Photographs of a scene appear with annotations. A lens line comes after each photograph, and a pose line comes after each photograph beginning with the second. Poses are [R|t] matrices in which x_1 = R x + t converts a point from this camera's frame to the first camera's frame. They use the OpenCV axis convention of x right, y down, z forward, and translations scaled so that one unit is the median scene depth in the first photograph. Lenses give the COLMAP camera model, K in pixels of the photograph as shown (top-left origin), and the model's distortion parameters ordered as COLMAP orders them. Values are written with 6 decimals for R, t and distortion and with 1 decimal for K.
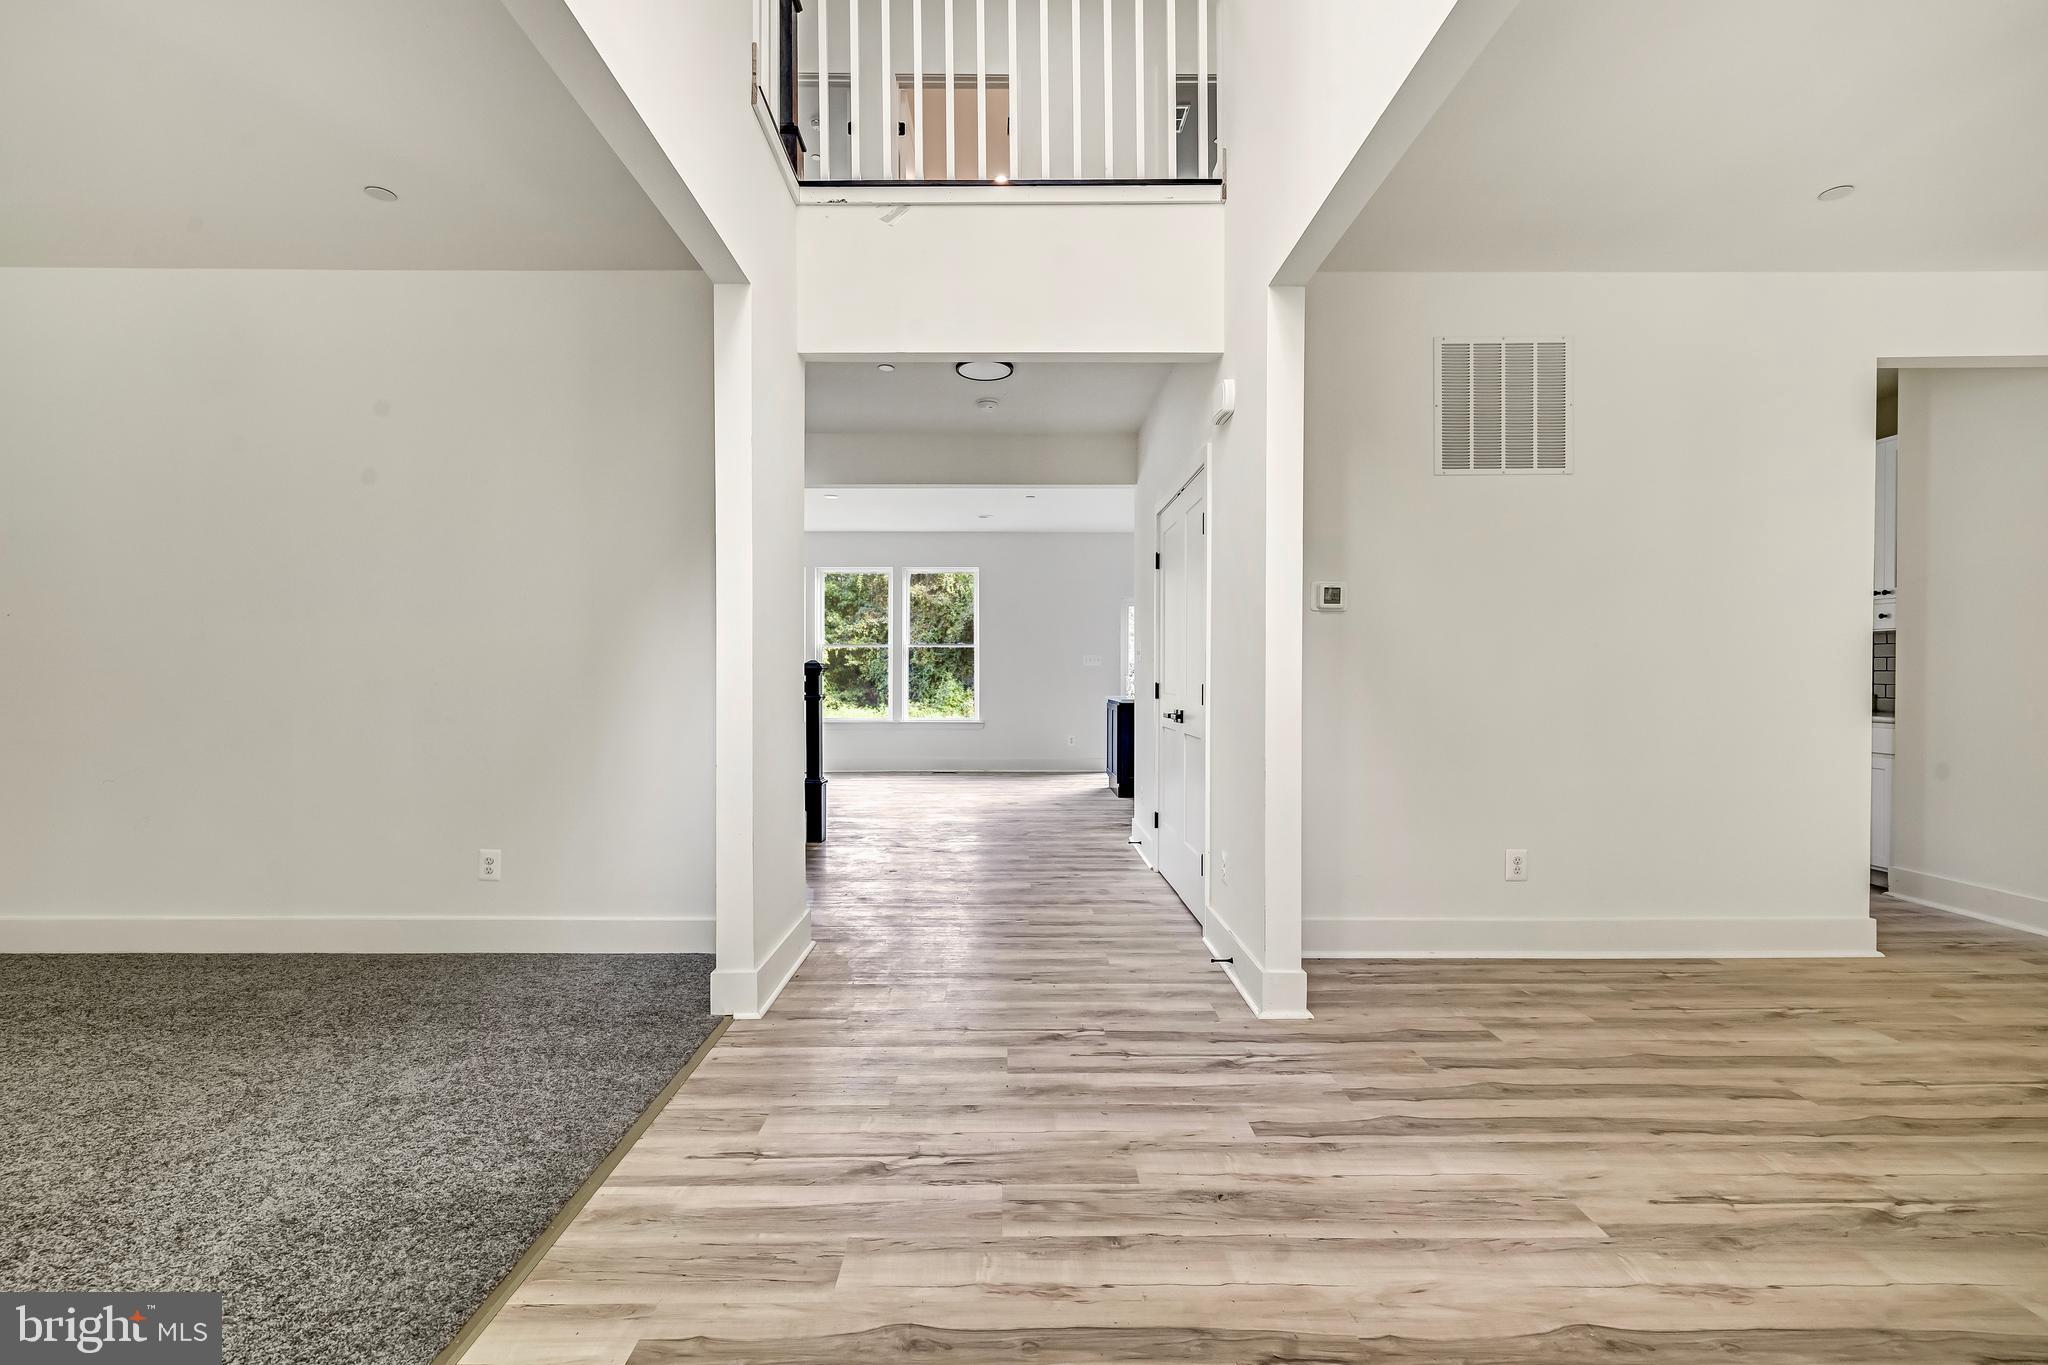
lens RADIAL K [[879.2, 0, 1010.4], [0, 879.2, 672.3], [0, 0, 1]] dist [-0.001394, -0.000219]
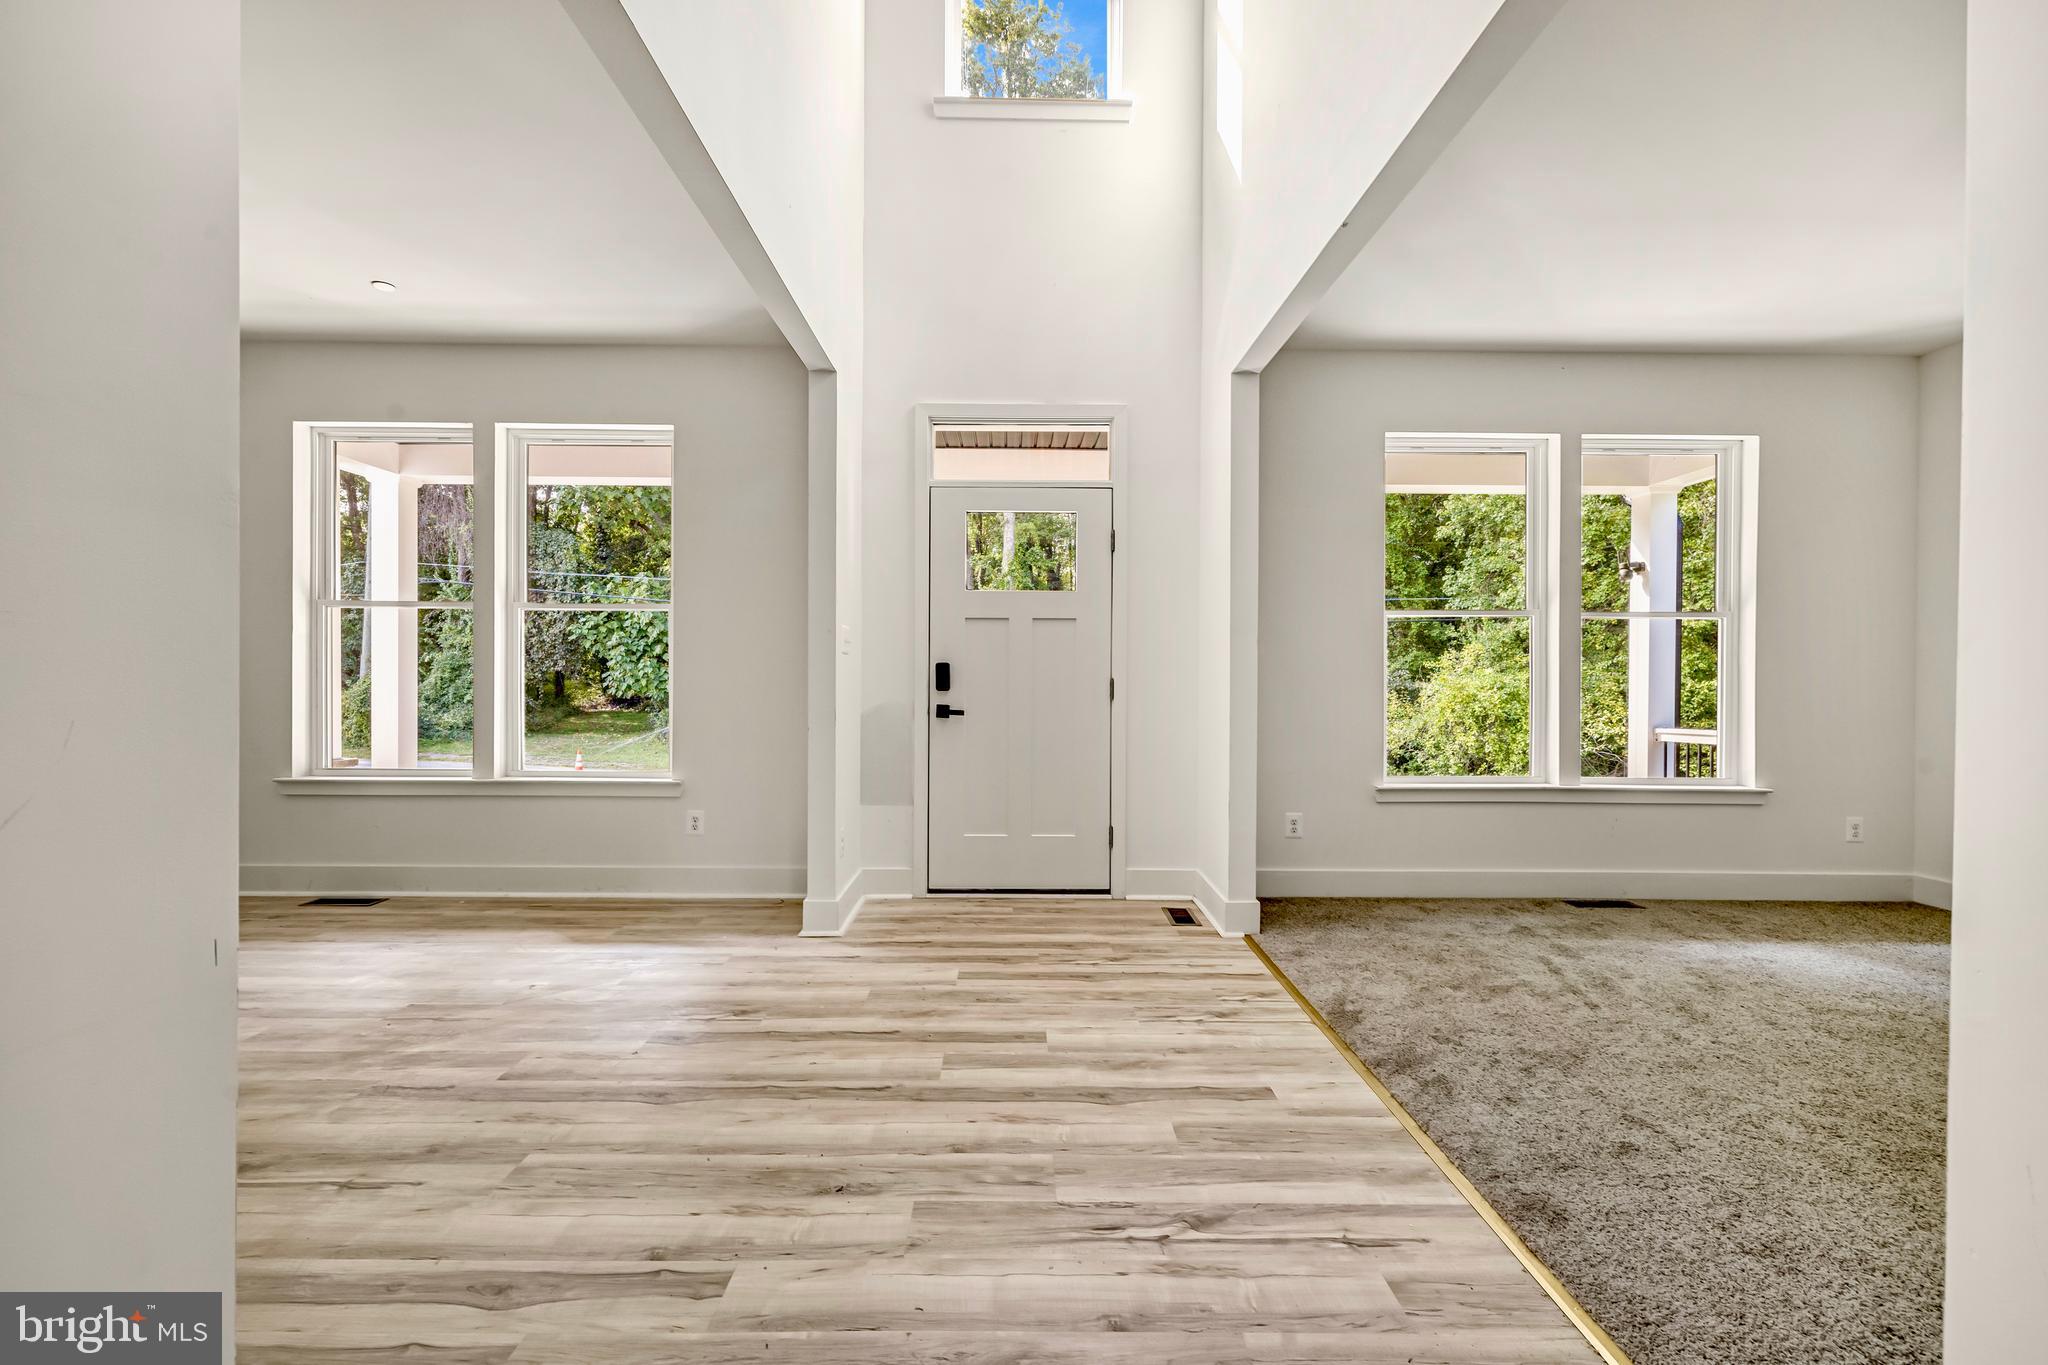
lens RADIAL K [[879.2, 0, 1010.4], [0, 879.2, 672.3], [0, 0, 1]] dist [-0.001394, -0.000219]
pose [[-0.999973, -0.007269, 0.000962, 0.045566], [-0.007268, 0.999973, 0.001274, -0.000556], [-0.000971, 0.001267, -0.999999, 1.973824]]
